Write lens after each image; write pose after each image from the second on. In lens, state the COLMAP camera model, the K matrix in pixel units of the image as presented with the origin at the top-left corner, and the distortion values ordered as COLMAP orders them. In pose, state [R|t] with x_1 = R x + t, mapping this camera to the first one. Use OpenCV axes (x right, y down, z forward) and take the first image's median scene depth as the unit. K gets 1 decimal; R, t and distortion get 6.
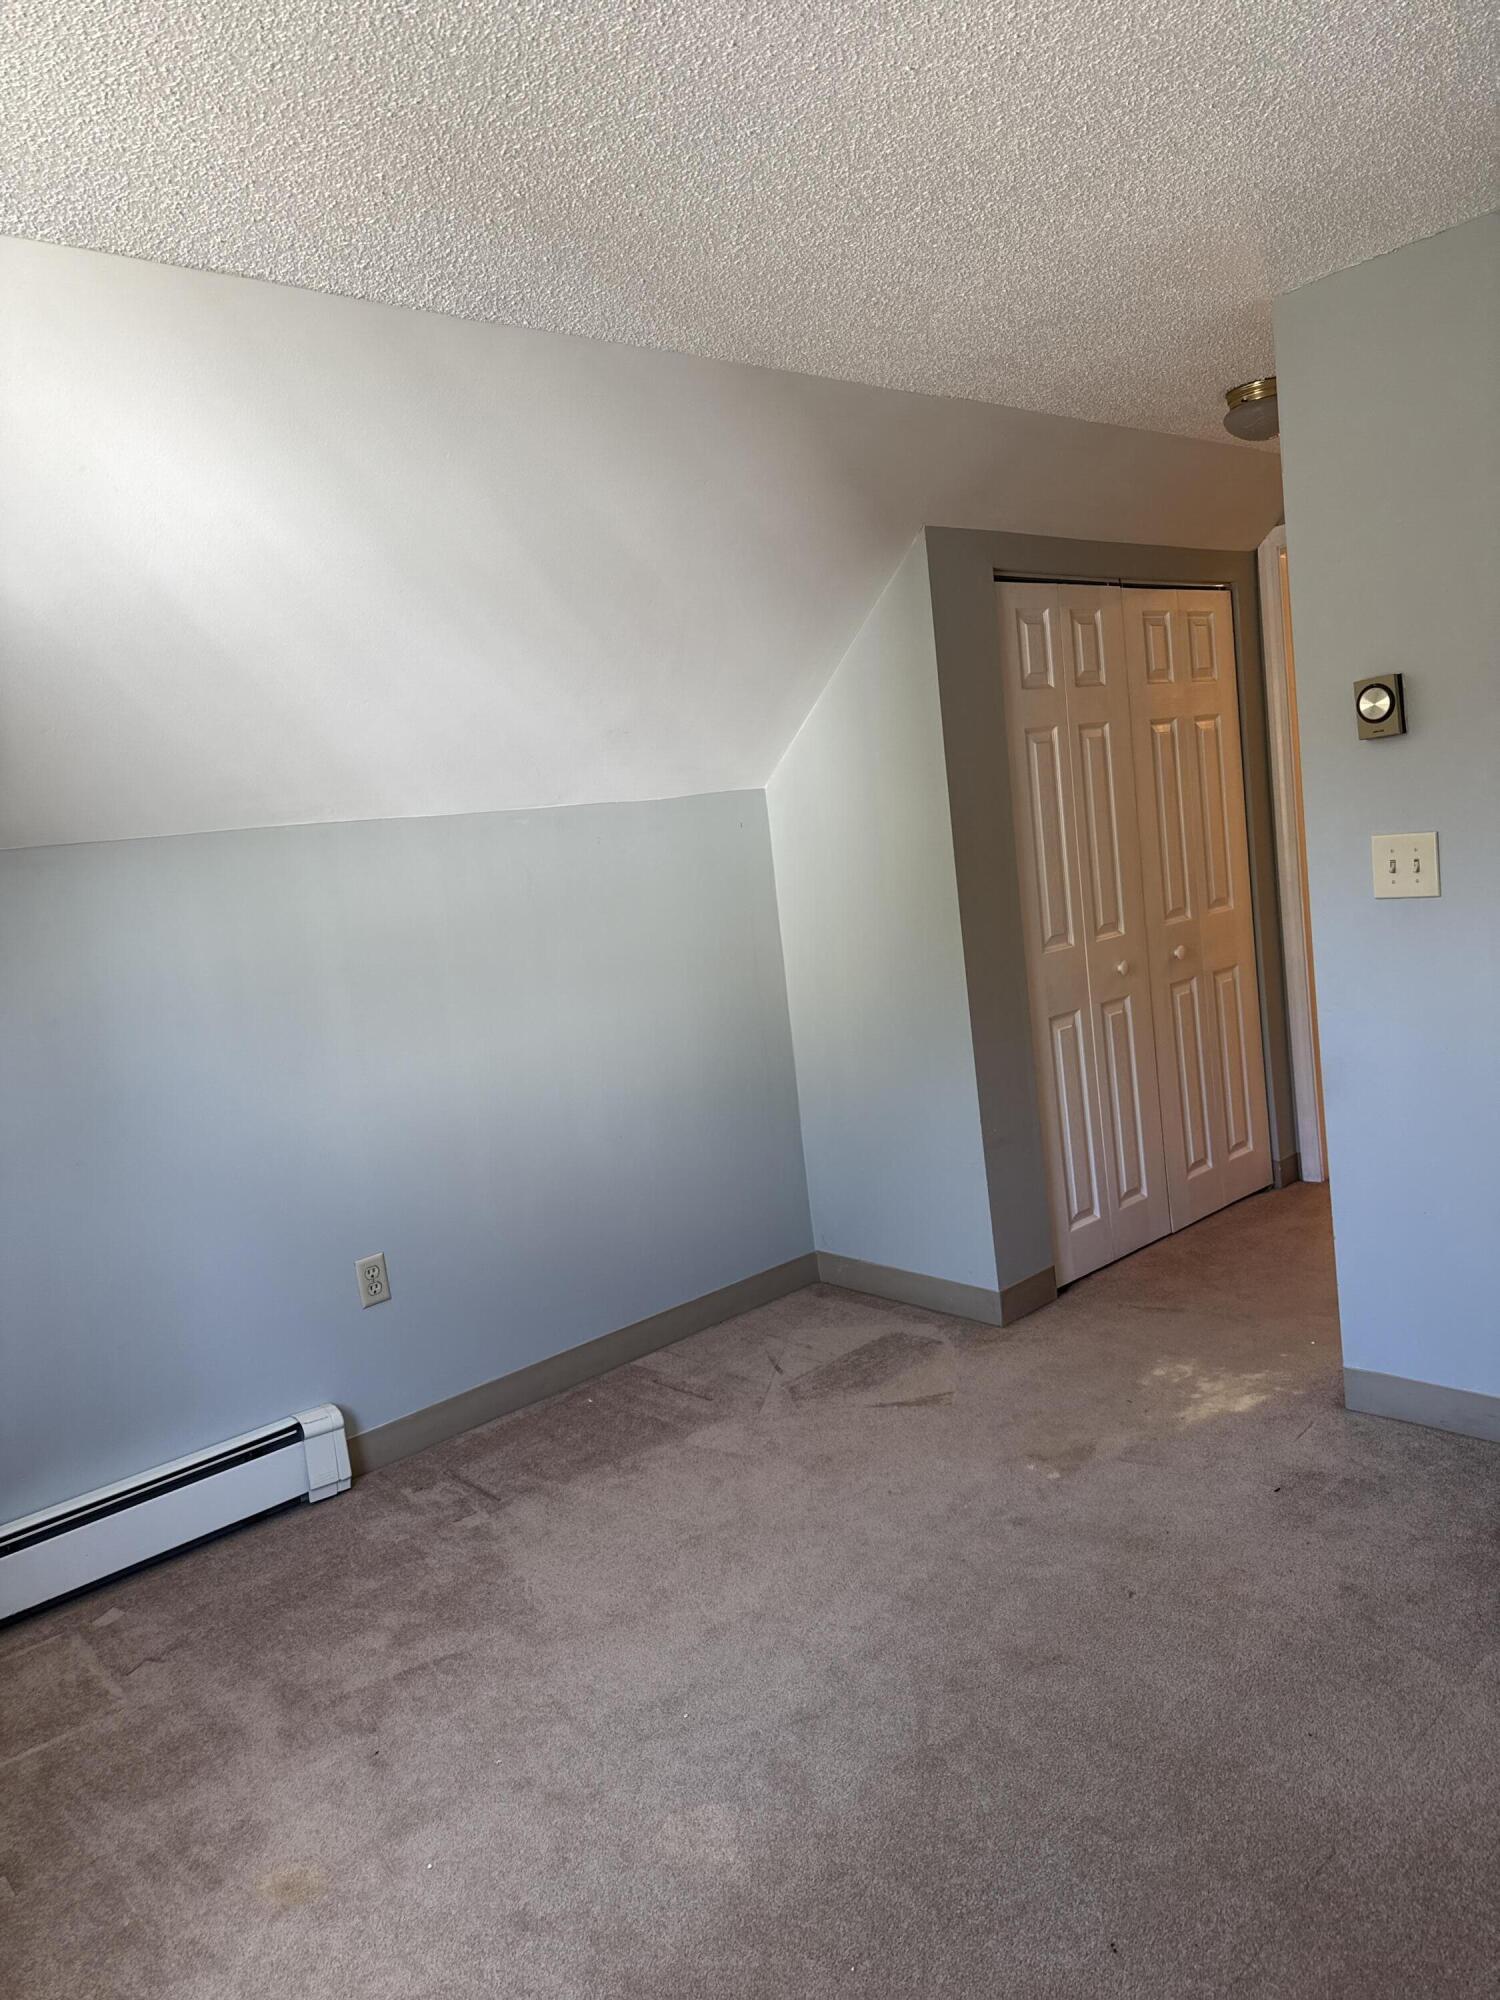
lens RADIAL K [[1419.5, 0, 751.4], [0, 1419.5, 1004.3], [0, 0, 1]] dist [0.045843, -0.059031]
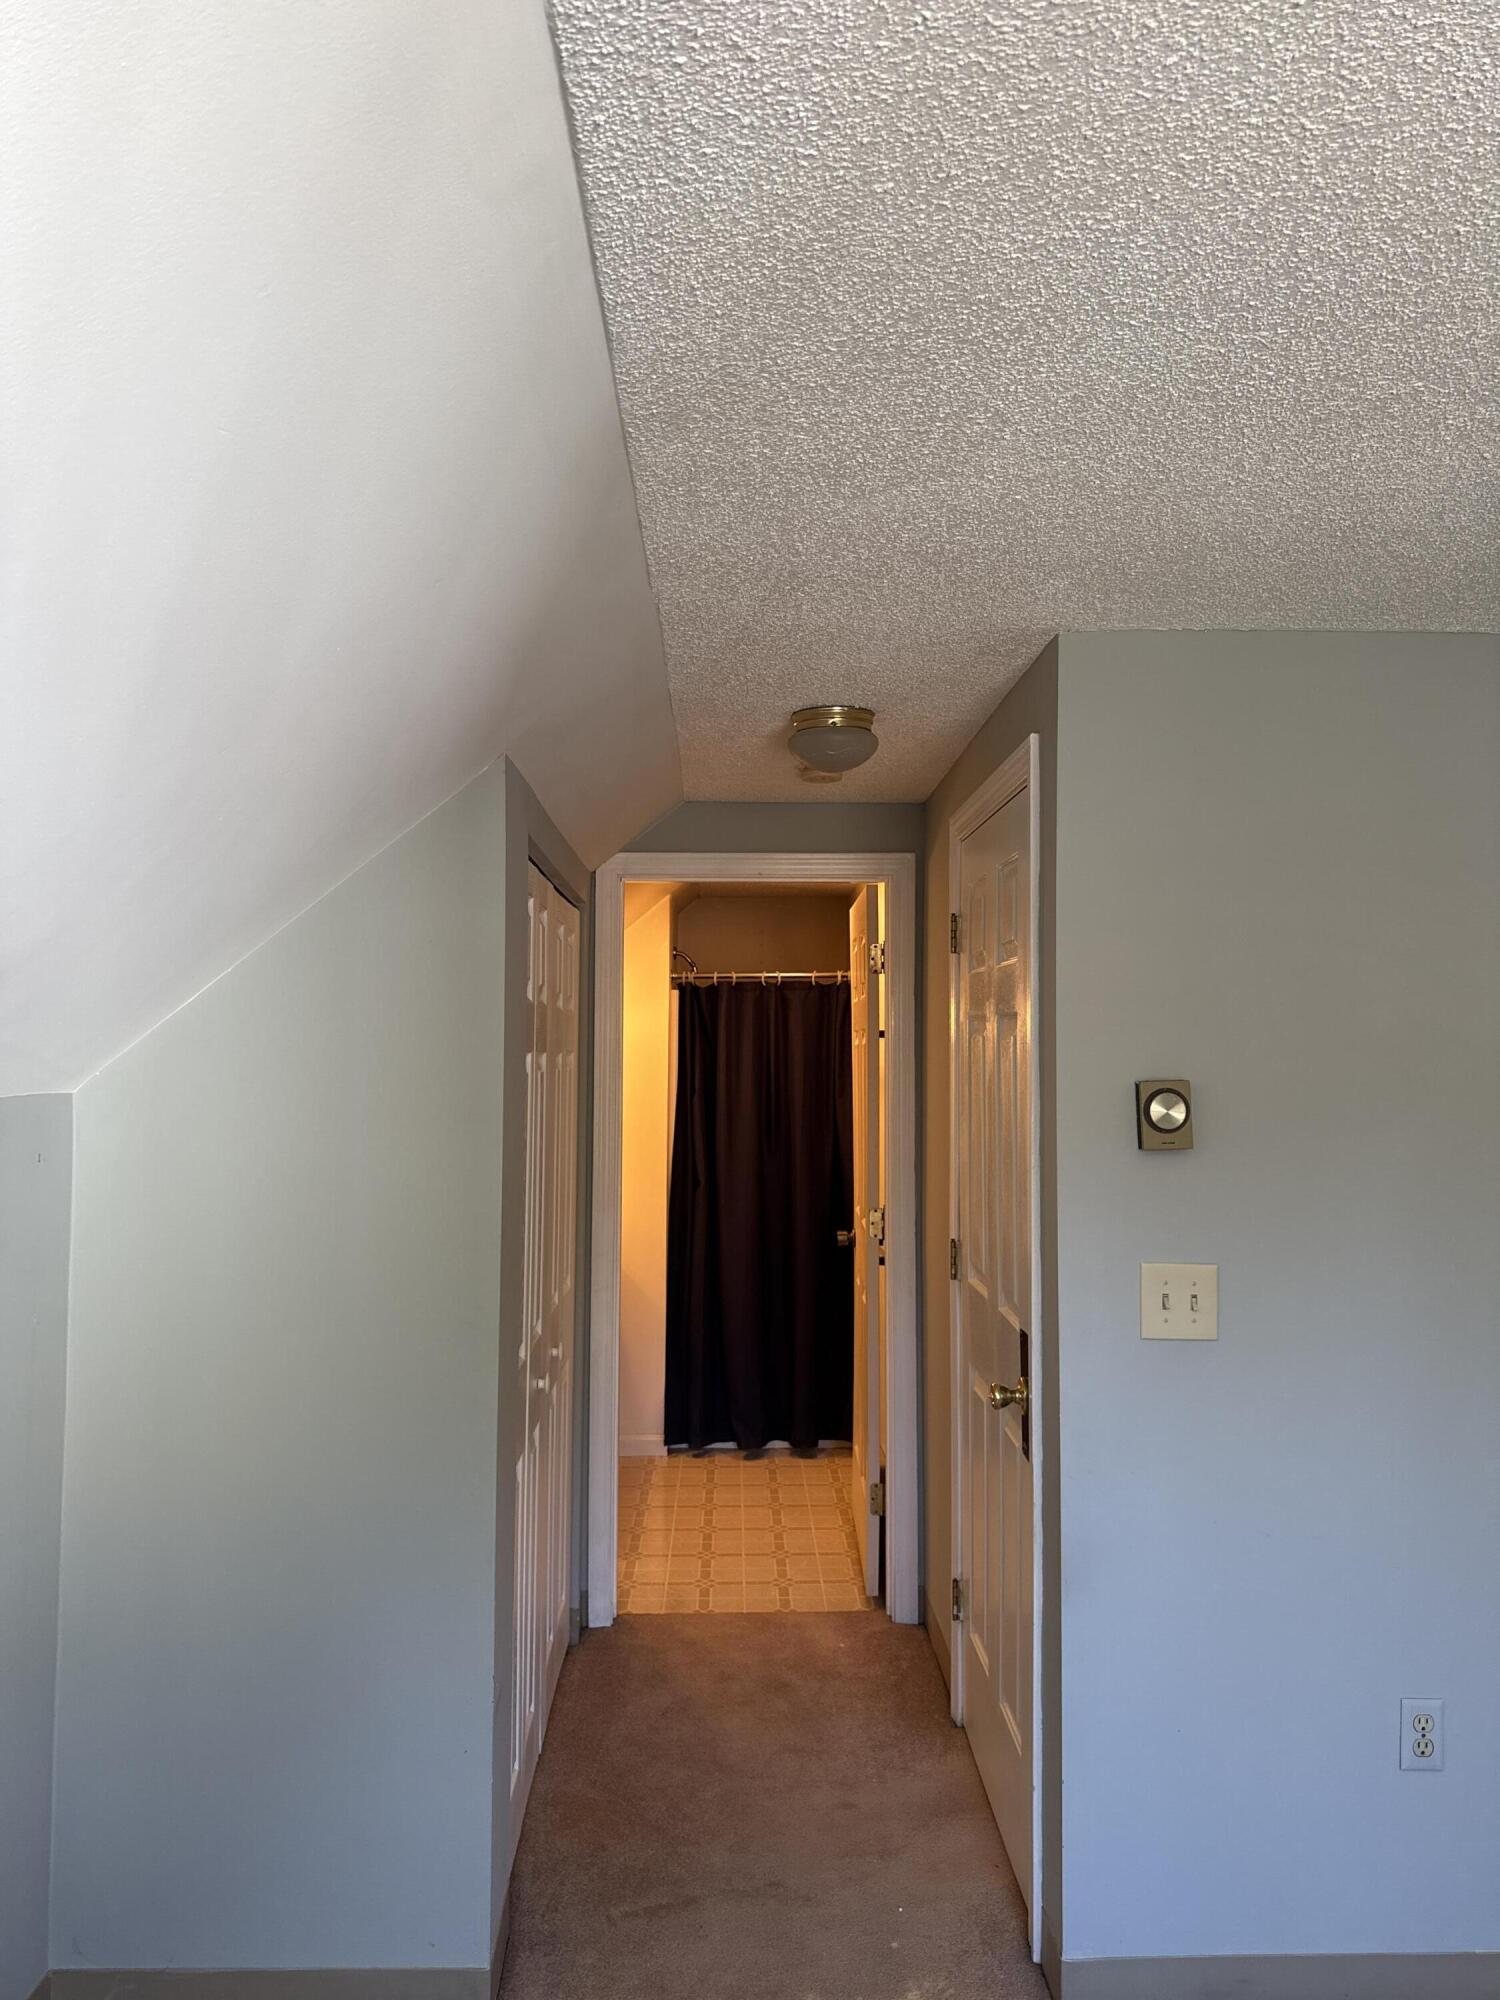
lens RADIAL K [[1419.5, 0, 753.4], [0, 1419.5, 988.6], [0, 0, 1]] dist [0.045843, -0.059031]
pose [[0.641040, 0.147815, 0.753139, -0.371399], [0.015510, 0.978584, -0.205264, -0.107308], [-0.767350, 0.143264, 0.625019, 0.627468]]
